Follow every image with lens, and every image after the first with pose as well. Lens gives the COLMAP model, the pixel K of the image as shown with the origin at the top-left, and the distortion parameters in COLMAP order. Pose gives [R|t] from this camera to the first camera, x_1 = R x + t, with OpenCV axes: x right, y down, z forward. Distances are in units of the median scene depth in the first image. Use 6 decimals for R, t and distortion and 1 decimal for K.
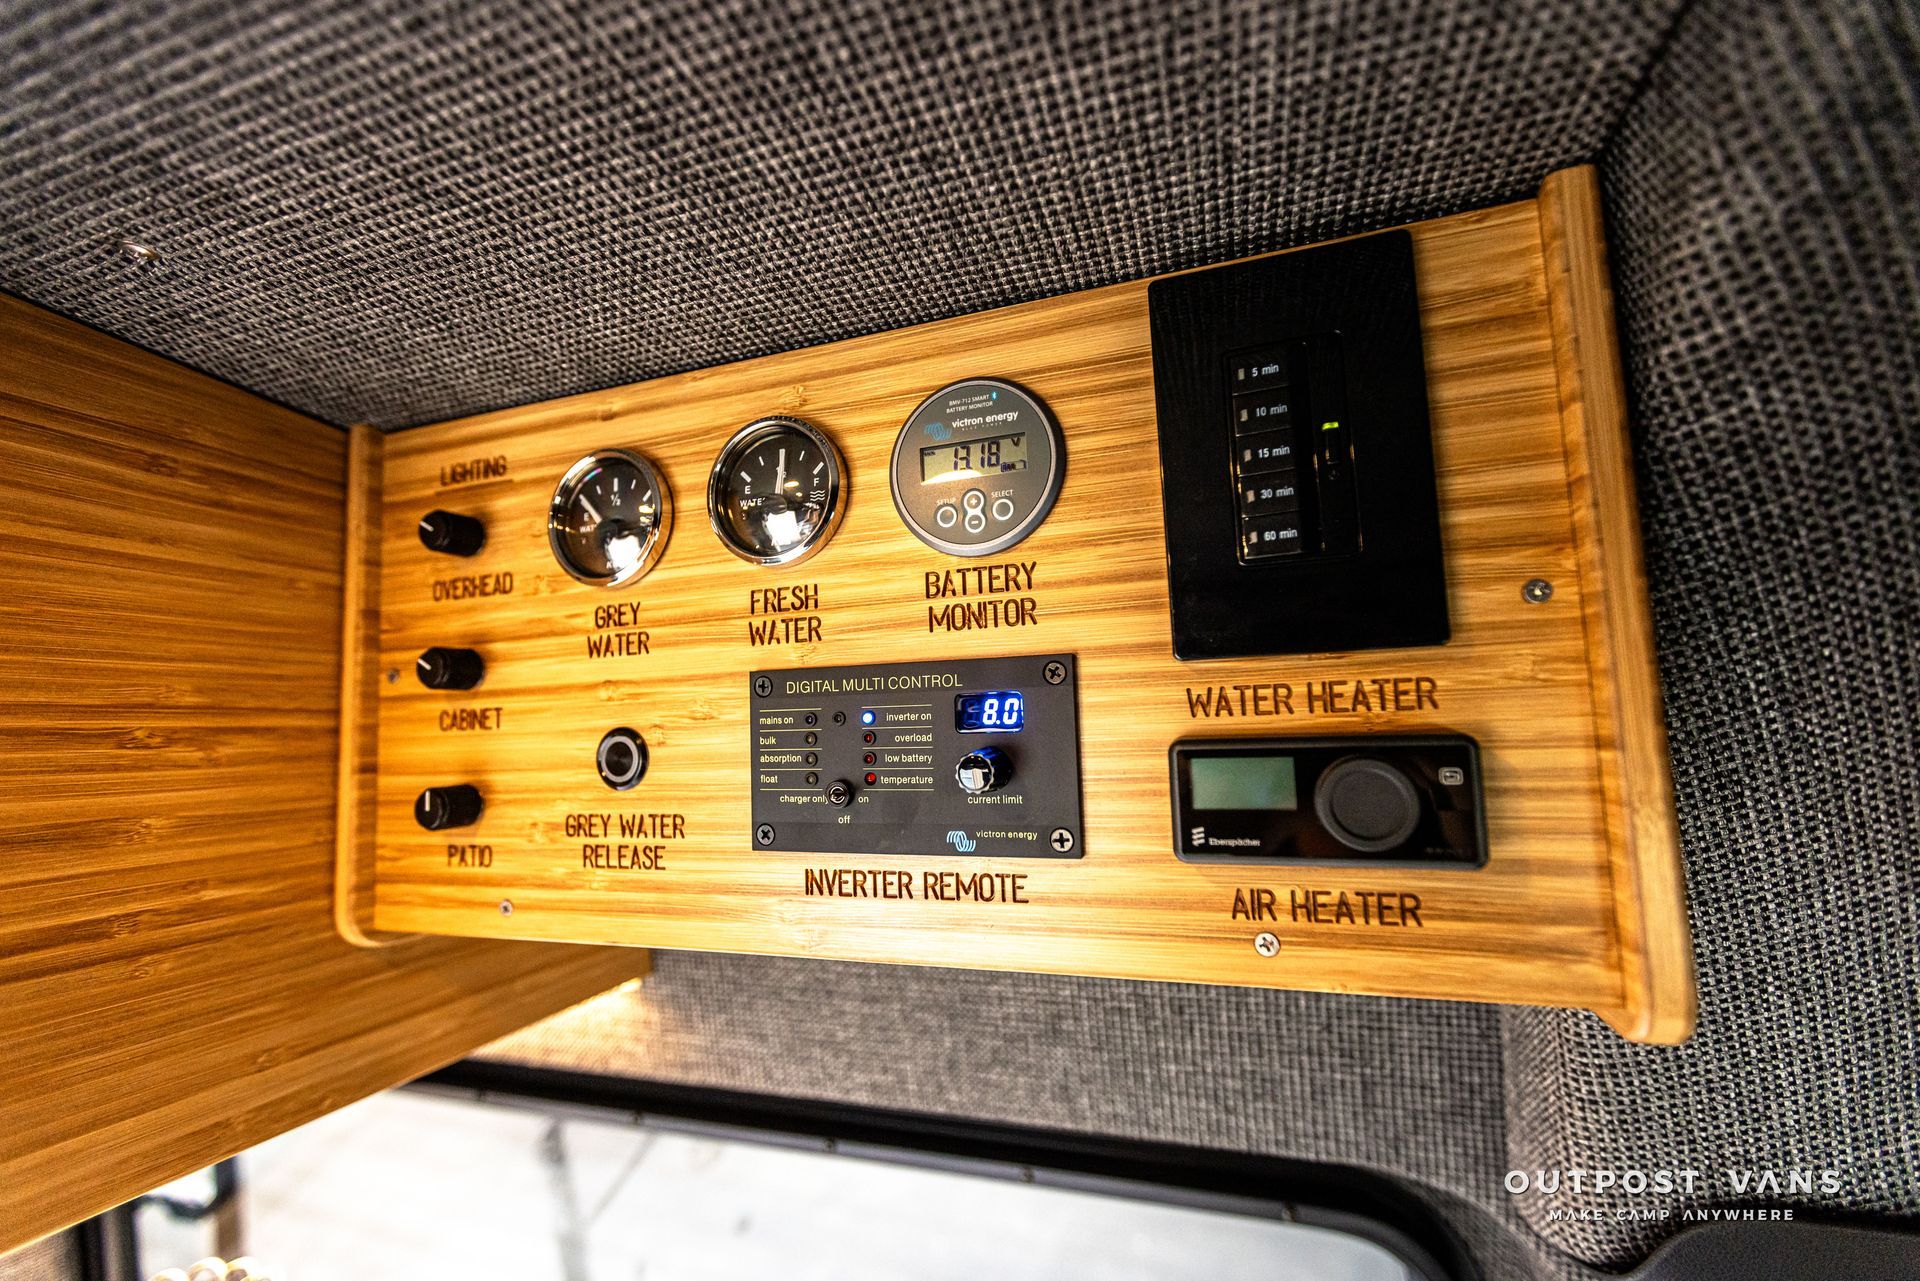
lens RADIAL K [[842.3, 0, 958.5], [0, 842.3, 637.9], [0, 0, 1]] dist [-0.000411, -0.000186]
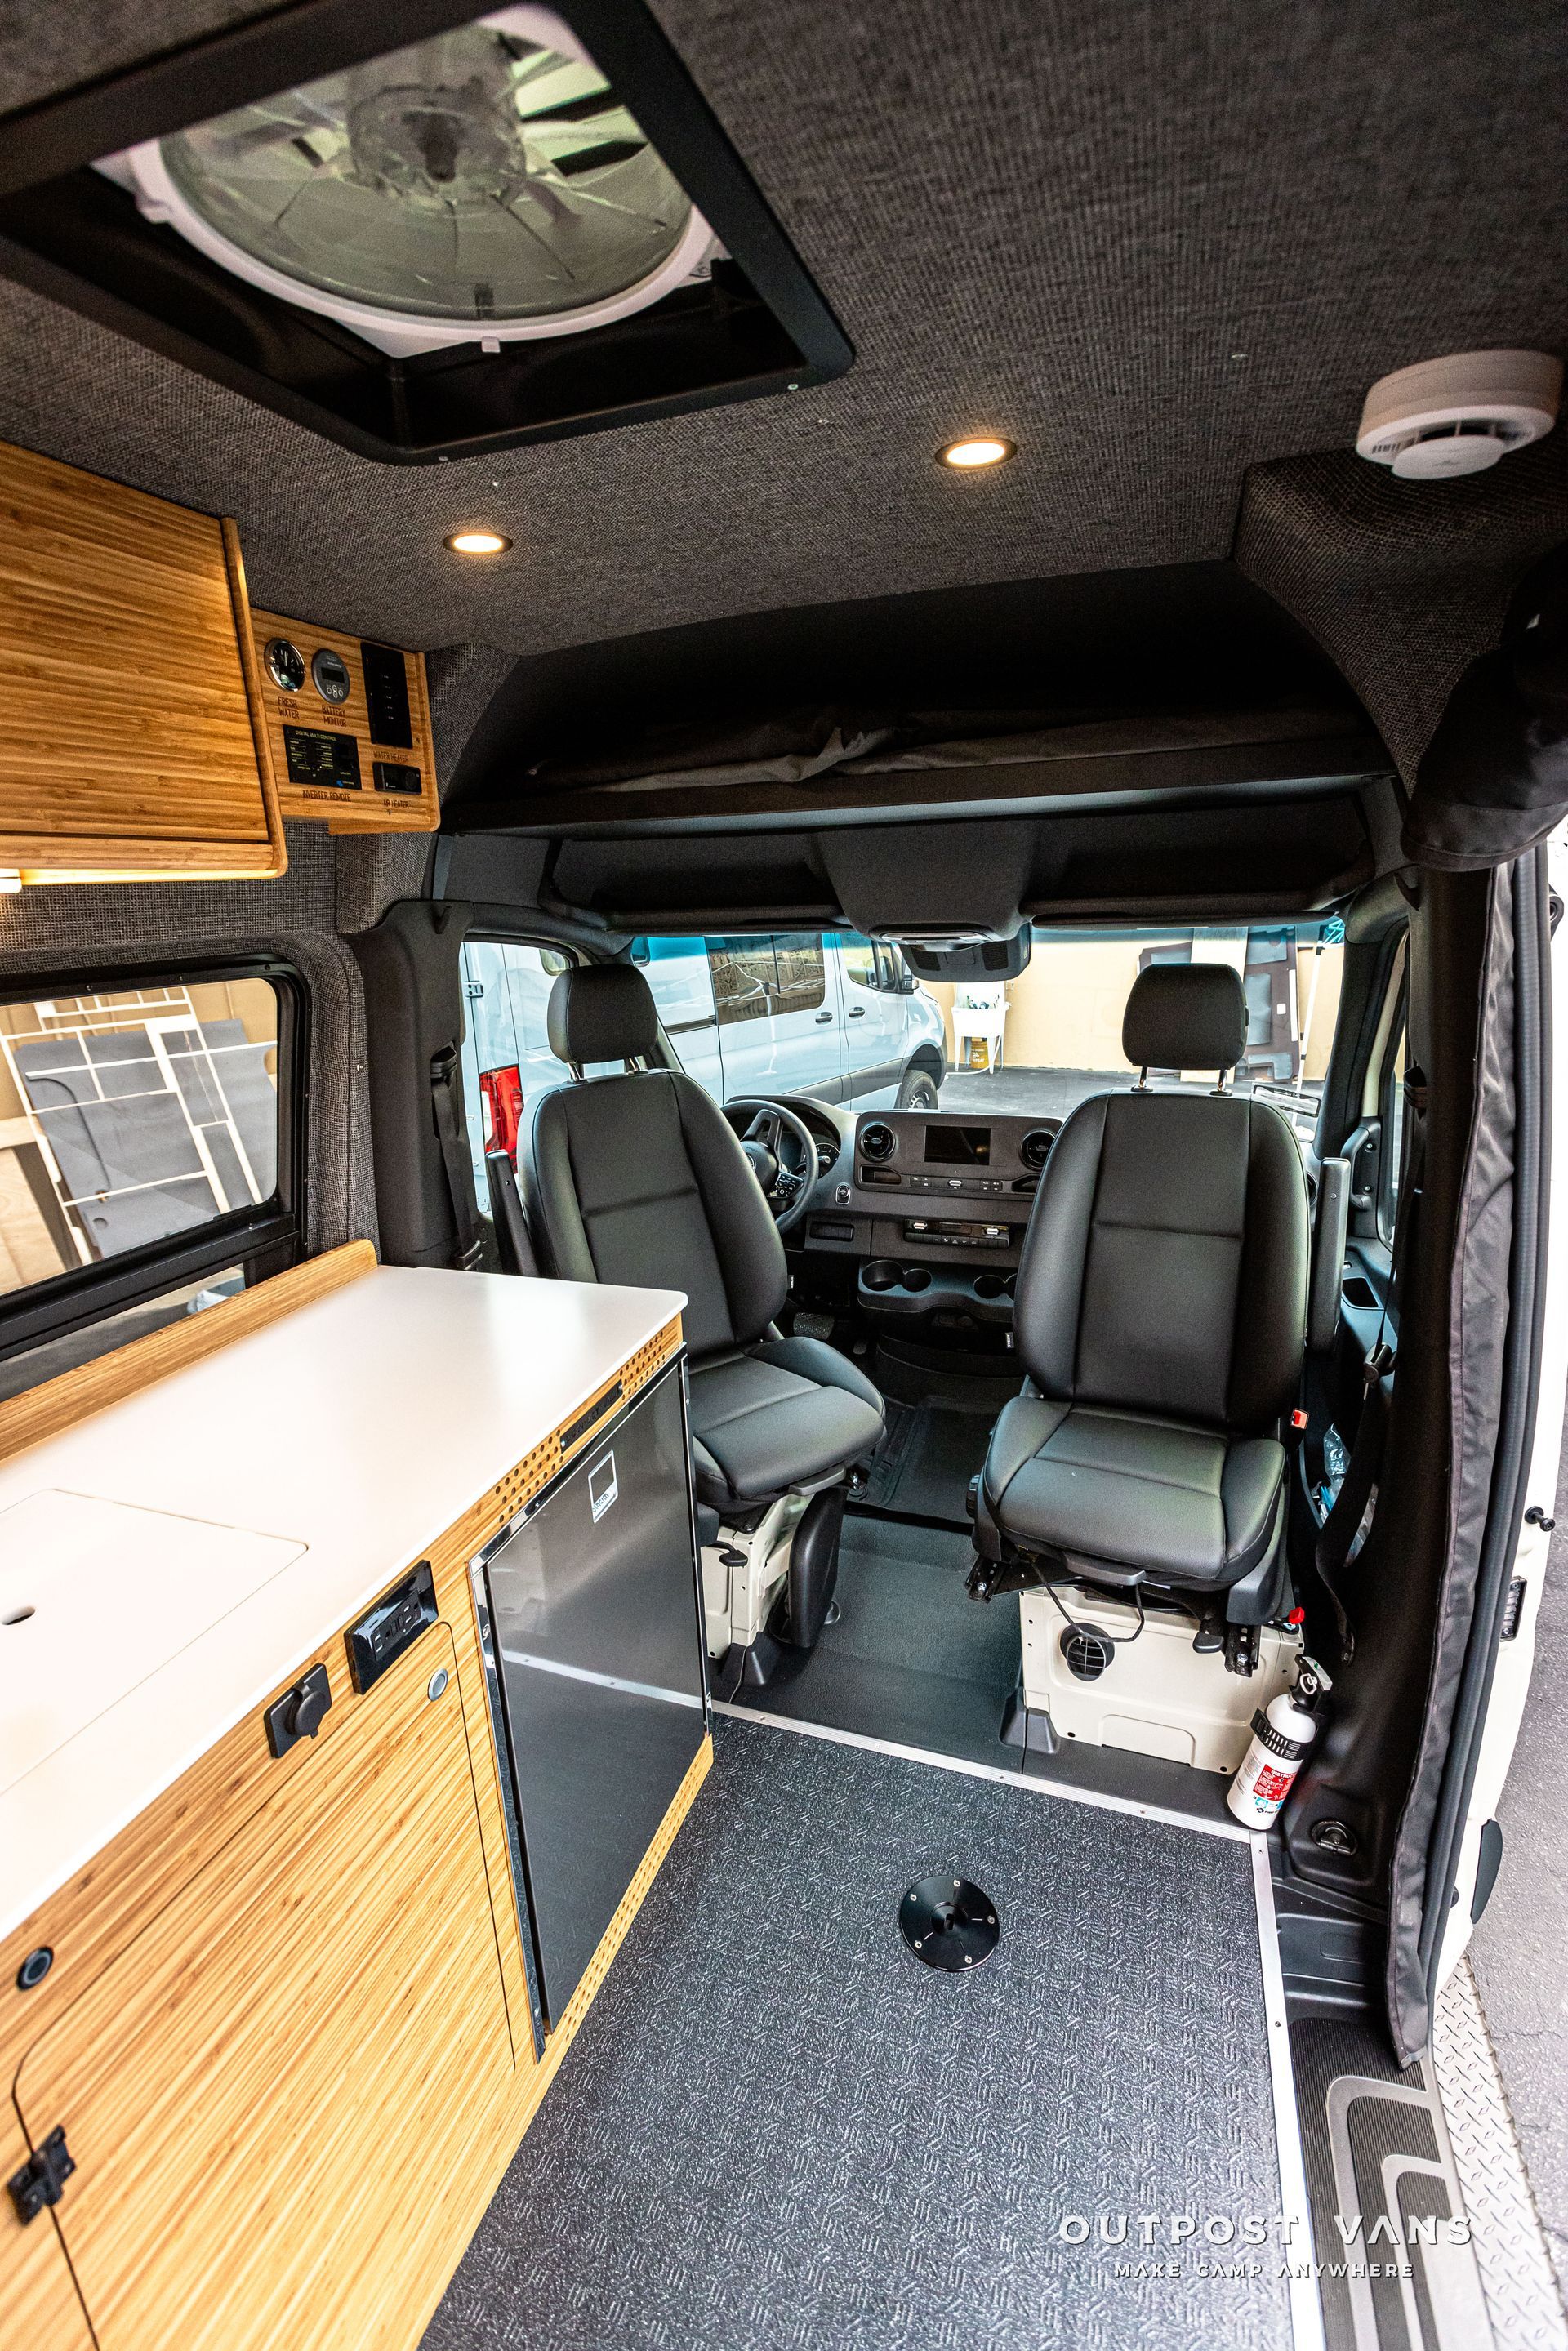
lens RADIAL K [[1031.4, 0, 783.2], [0, 1031.4, 1180.6], [0, 0, 1]] dist [-0.000411, -0.000186]
pose [[0.010719, -0.247763, 0.968761, -4.999097], [-0.079125, 0.965569, 0.247823, 0.663916], [-0.996807, -0.079310, -0.009254, -1.130031]]
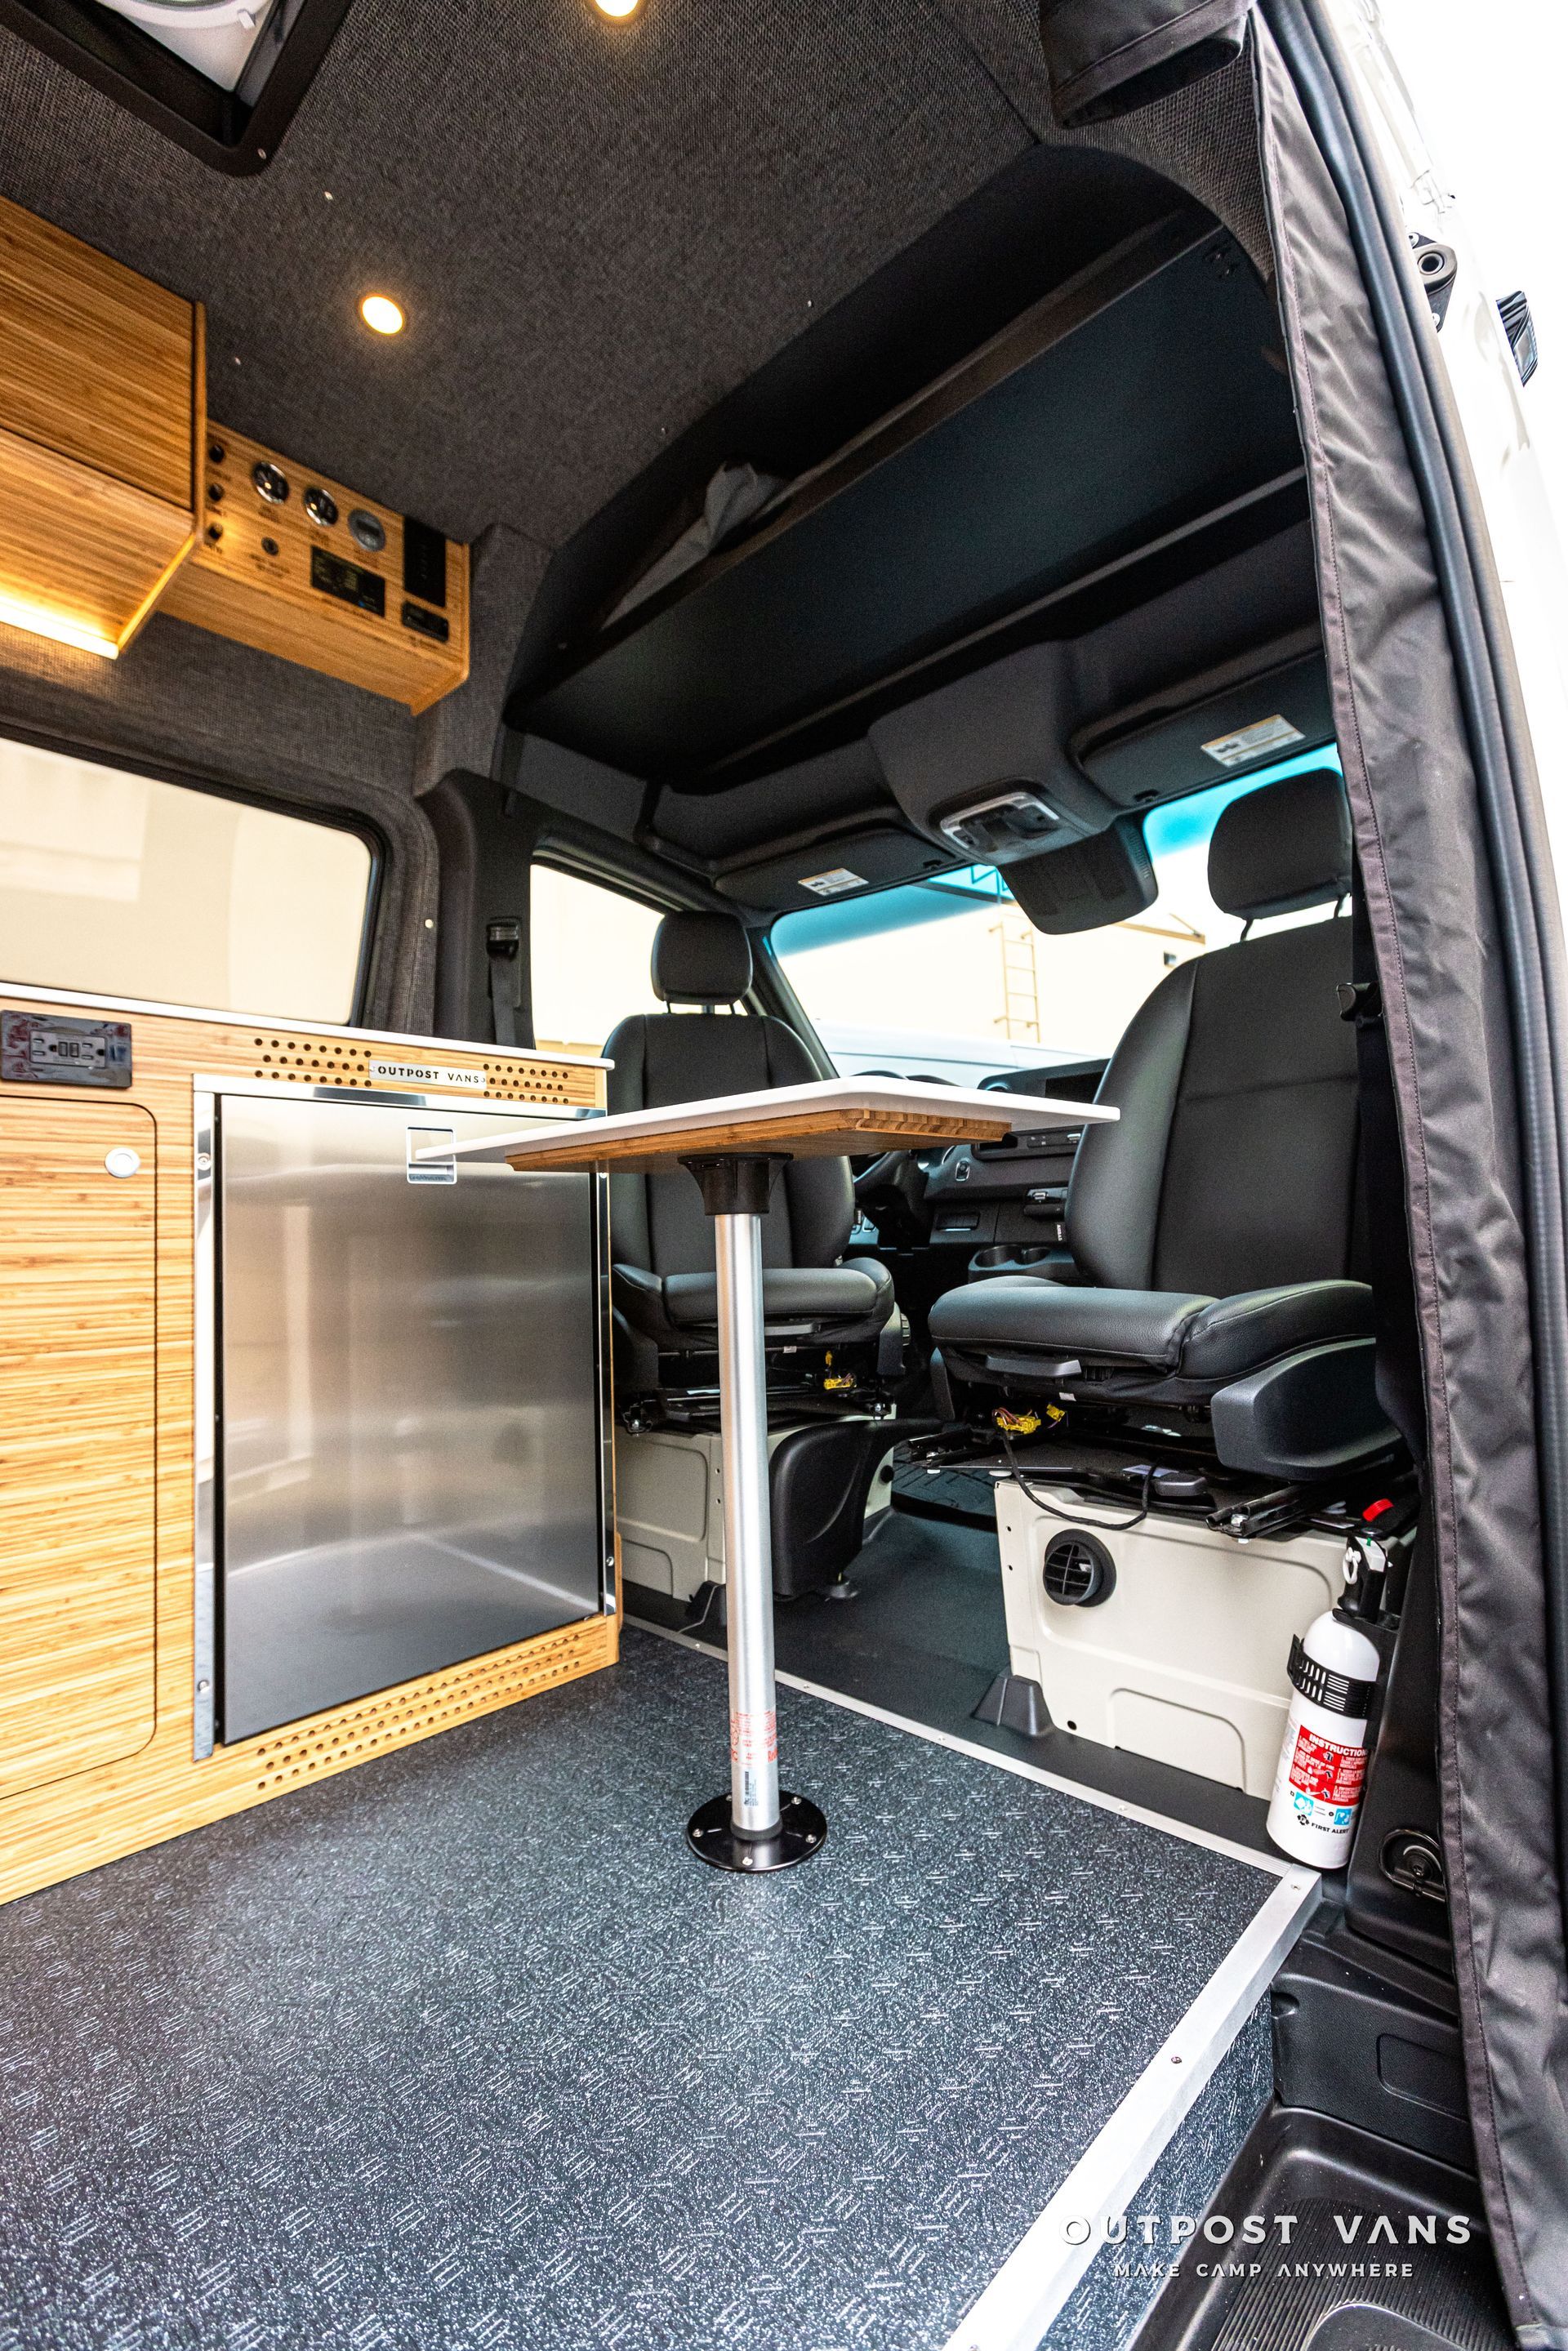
lens RADIAL K [[1024.1, 0, 769.2], [0, 1024.1, 1189.1], [0, 0, 1]] dist [0.006001, -0.000315]
pose [[0.423992, 0.057644, 0.903829, -4.201371], [-0.090609, 0.995665, -0.020996, 3.541866], [-0.901122, -0.072993, 0.427378, -3.946659]]
